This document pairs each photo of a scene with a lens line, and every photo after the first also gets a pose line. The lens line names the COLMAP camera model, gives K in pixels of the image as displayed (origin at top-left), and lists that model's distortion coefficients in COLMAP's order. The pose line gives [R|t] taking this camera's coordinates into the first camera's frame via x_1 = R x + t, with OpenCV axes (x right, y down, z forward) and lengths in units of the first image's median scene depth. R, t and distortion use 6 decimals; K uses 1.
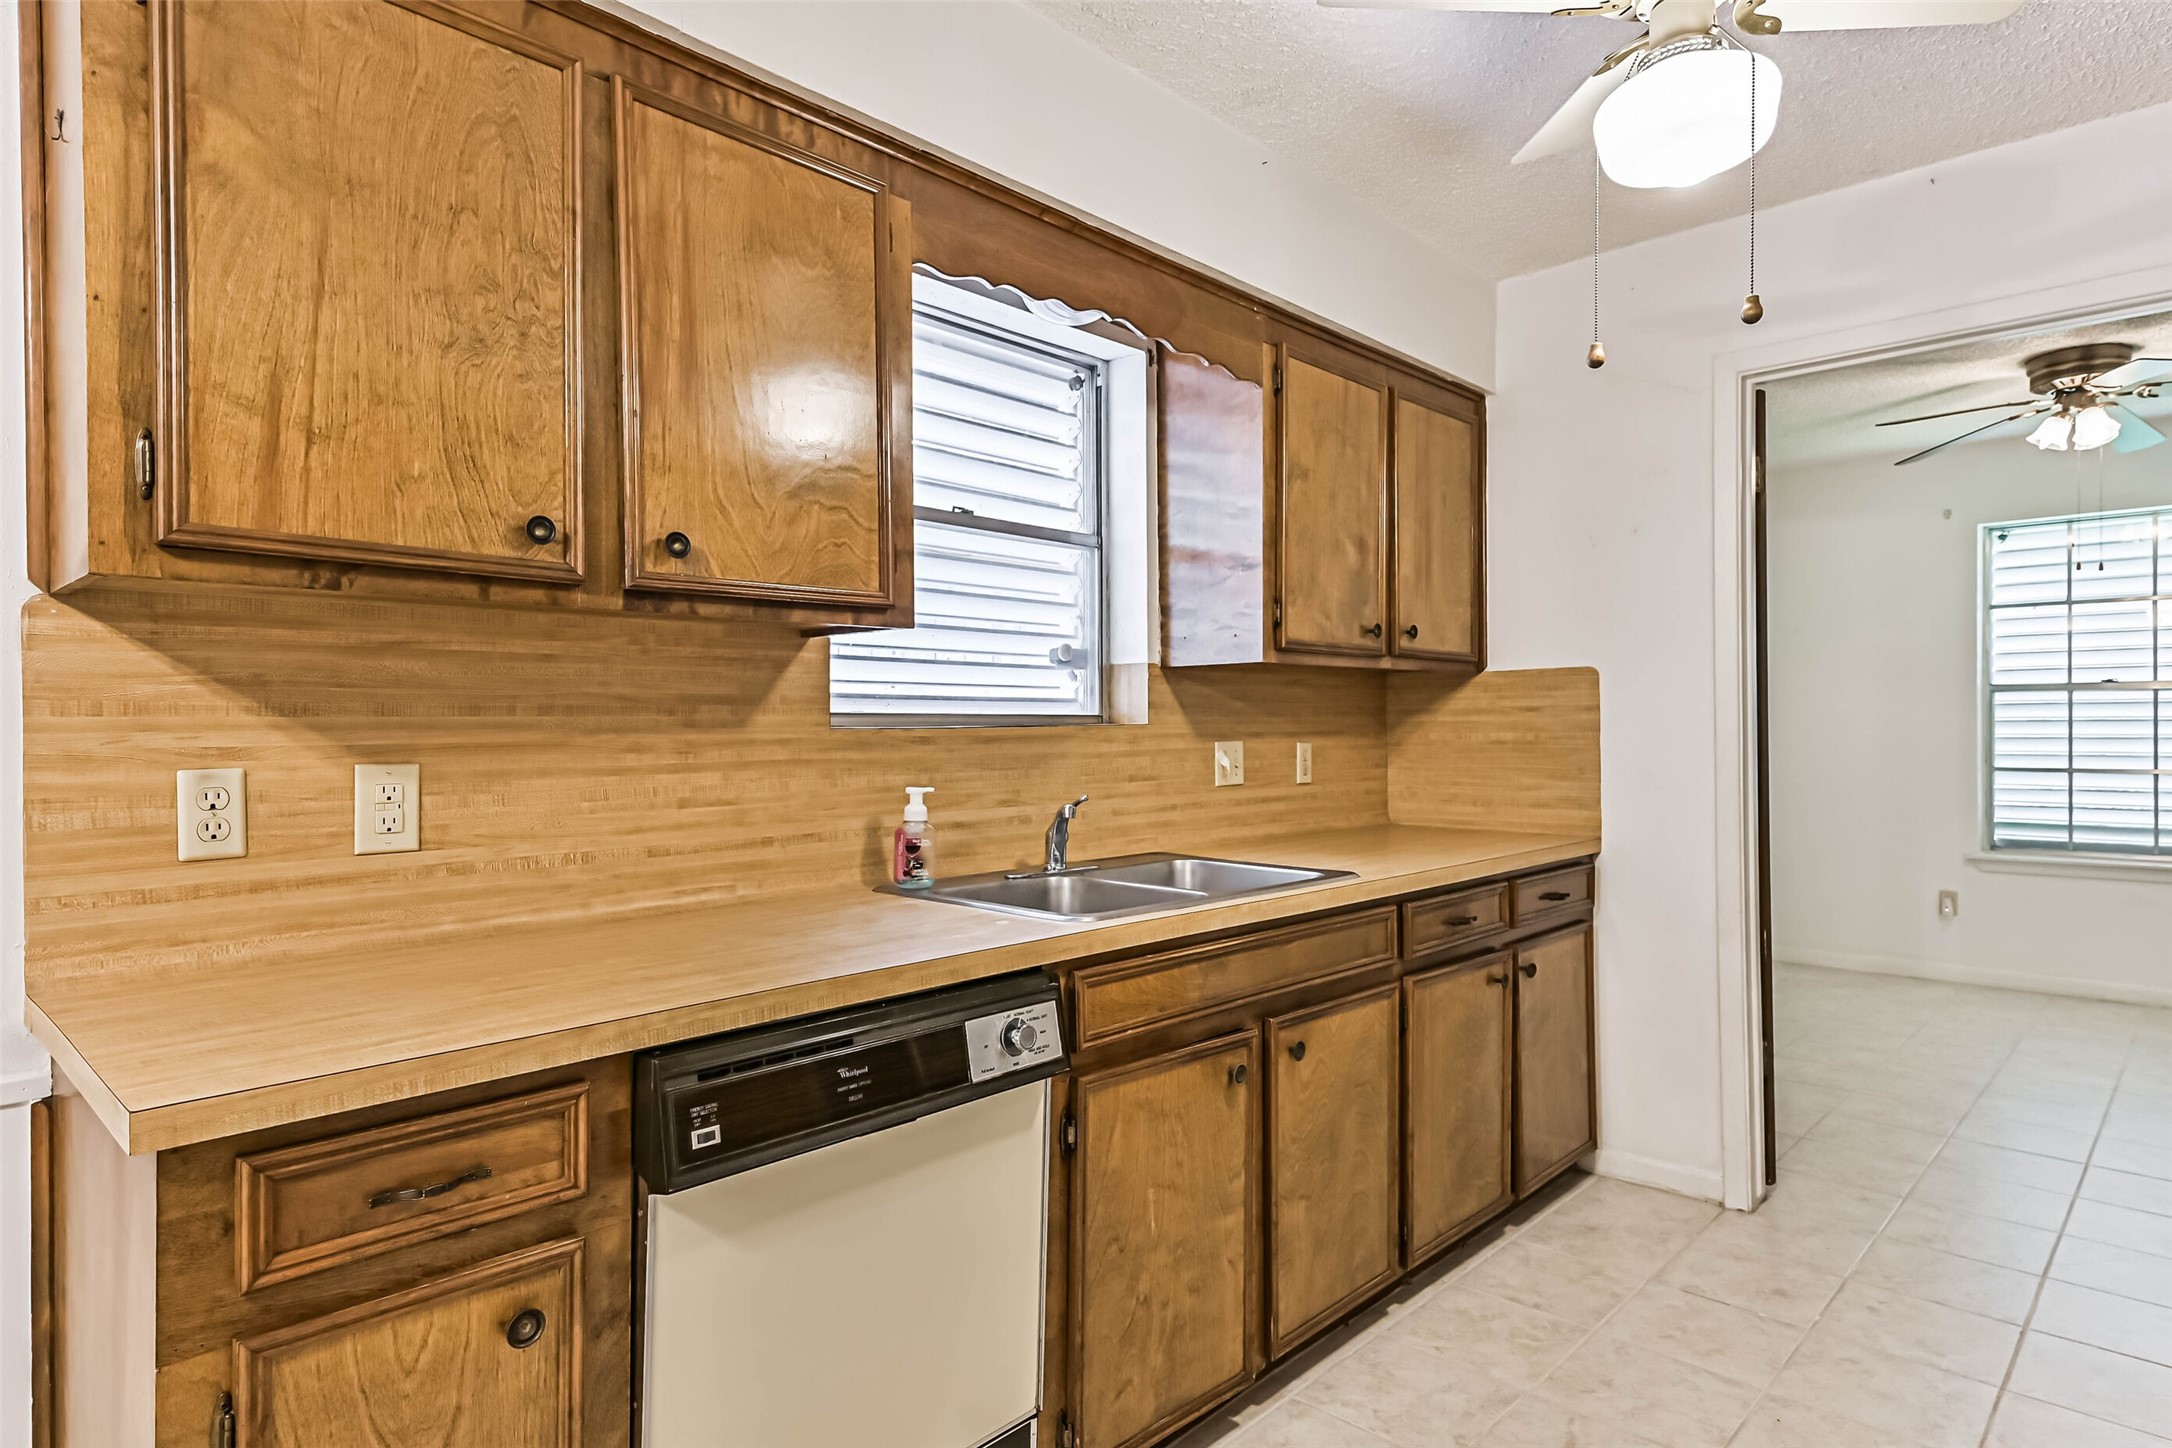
lens RADIAL K [[1205.9, 0, 1097.3], [0, 1205.9, 728.6], [0, 0, 1]] dist [0.025782, -0.005935]
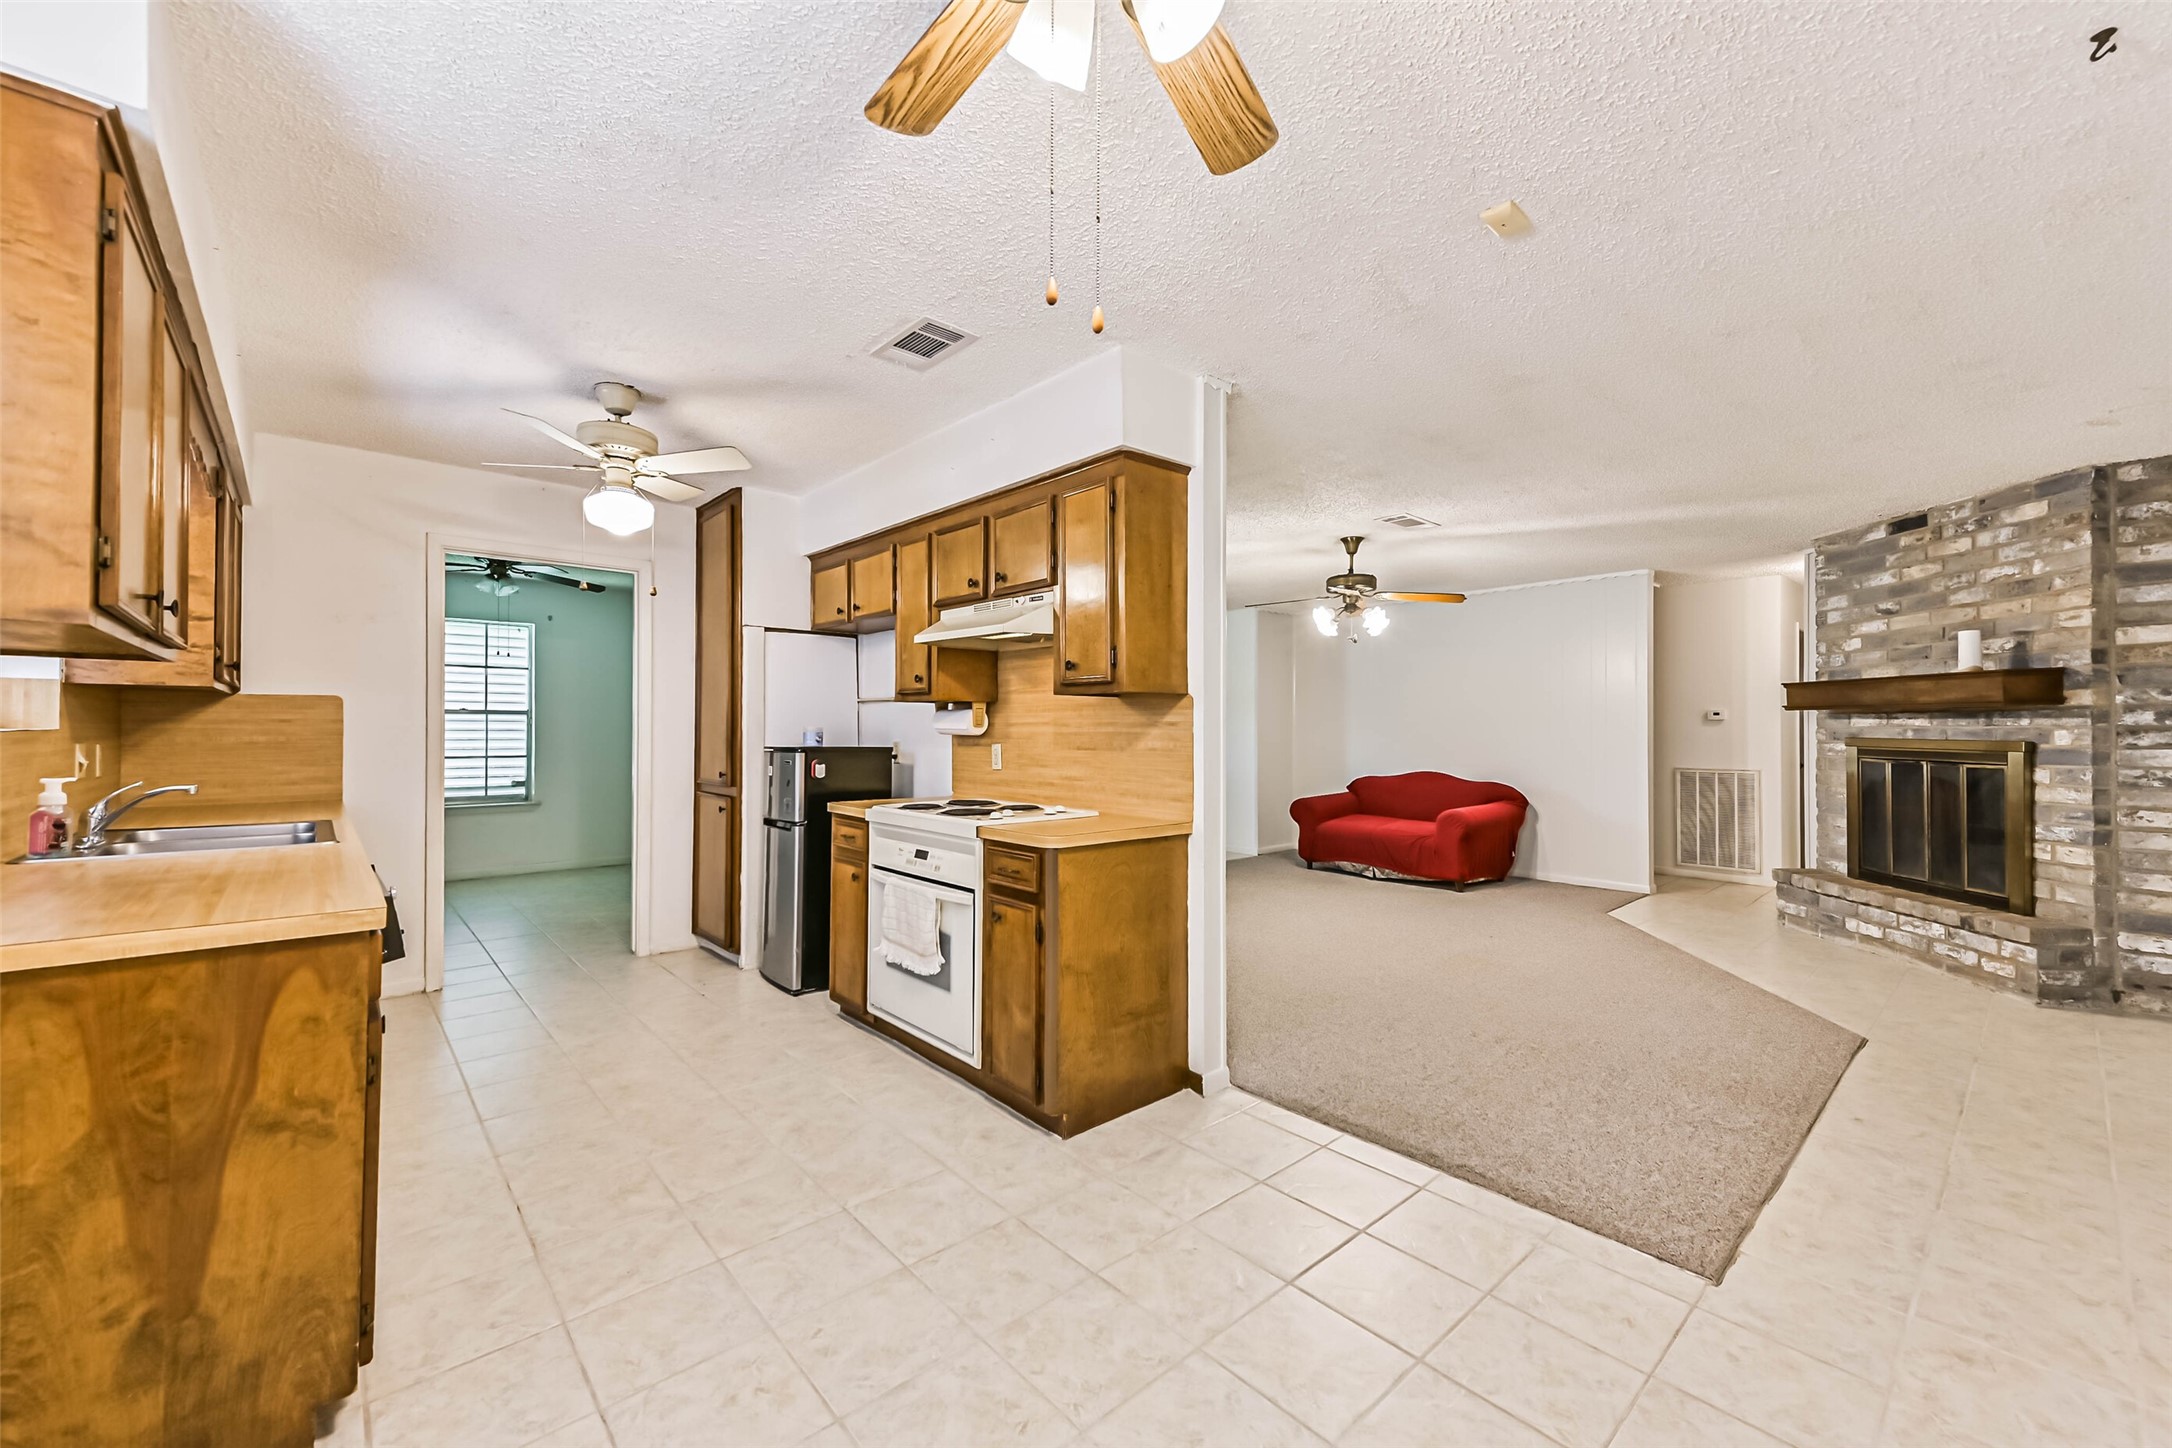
lens RADIAL K [[849.0, 0, 1097.6], [0, 849.0, 720.1], [0, 0, 1]] dist [0.032860, -0.004040]
pose [[0.079772, 0.016986, 0.996668, -0.860149], [0.001280, 0.999852, -0.017143, 0.003886], [-0.996812, 0.002644, 0.079738, -0.145686]]
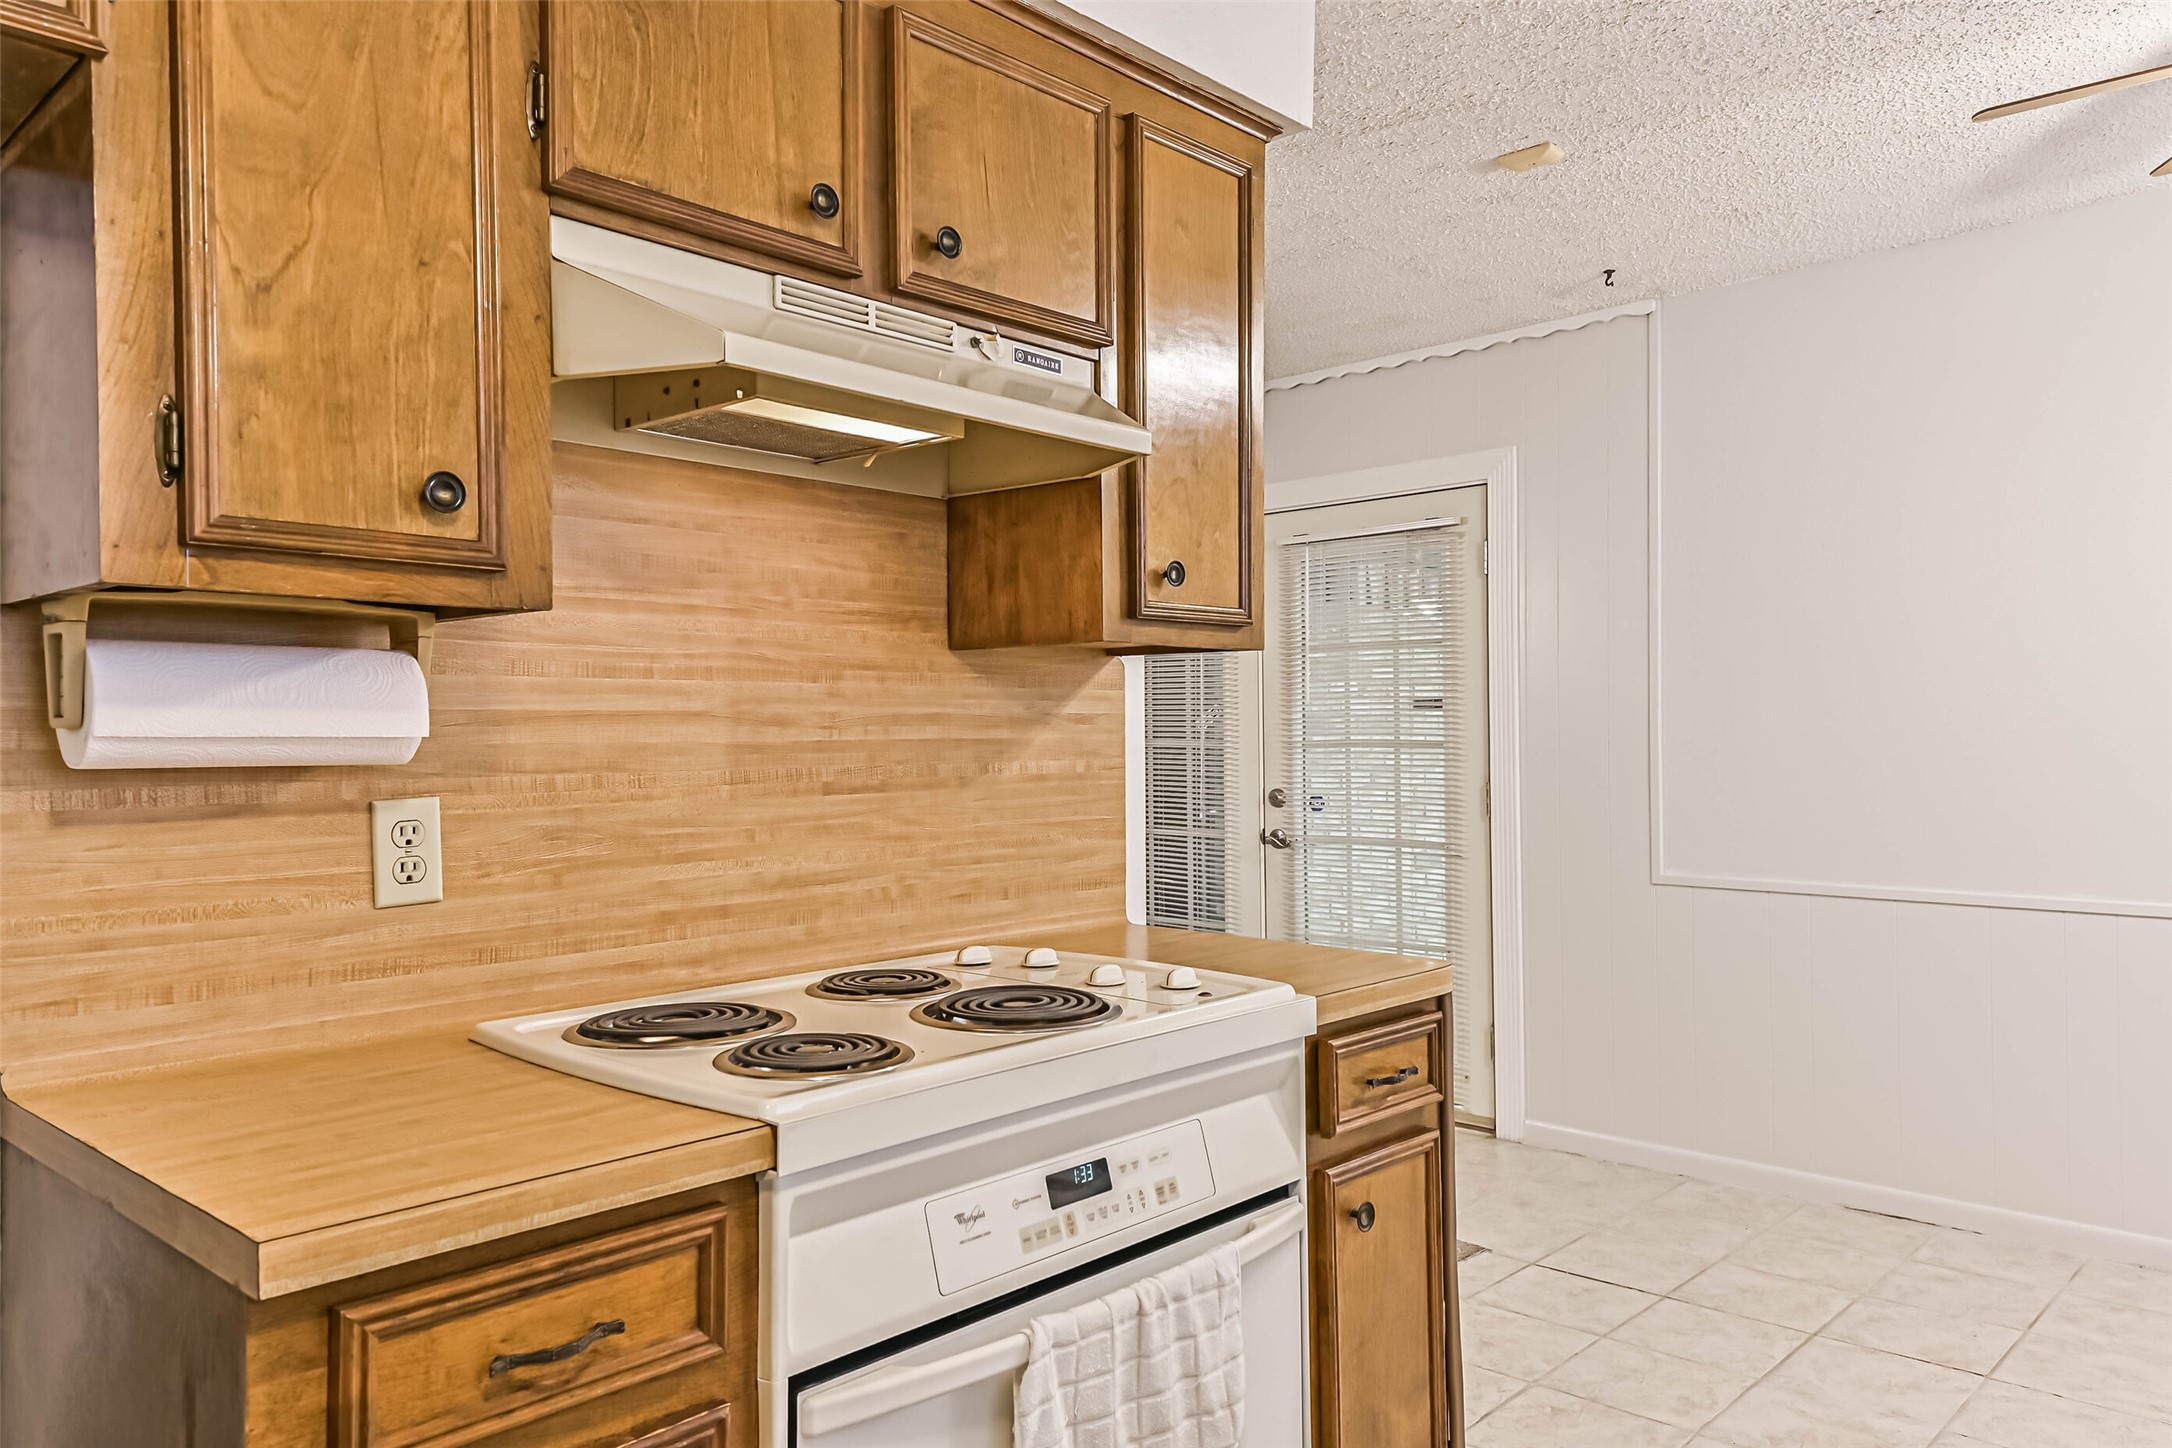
lens RADIAL K [[1529.1, 0, 1106.4], [0, 1529.1, 726.1], [0, 0, 1]] dist [0.070242, -0.042821]
pose [[-0.999831, 0.010256, -0.015267, 0.333526], [0.010215, 0.999944, 0.002781, -0.009525], [0.015295, 0.002625, -0.999880, 0.818957]]
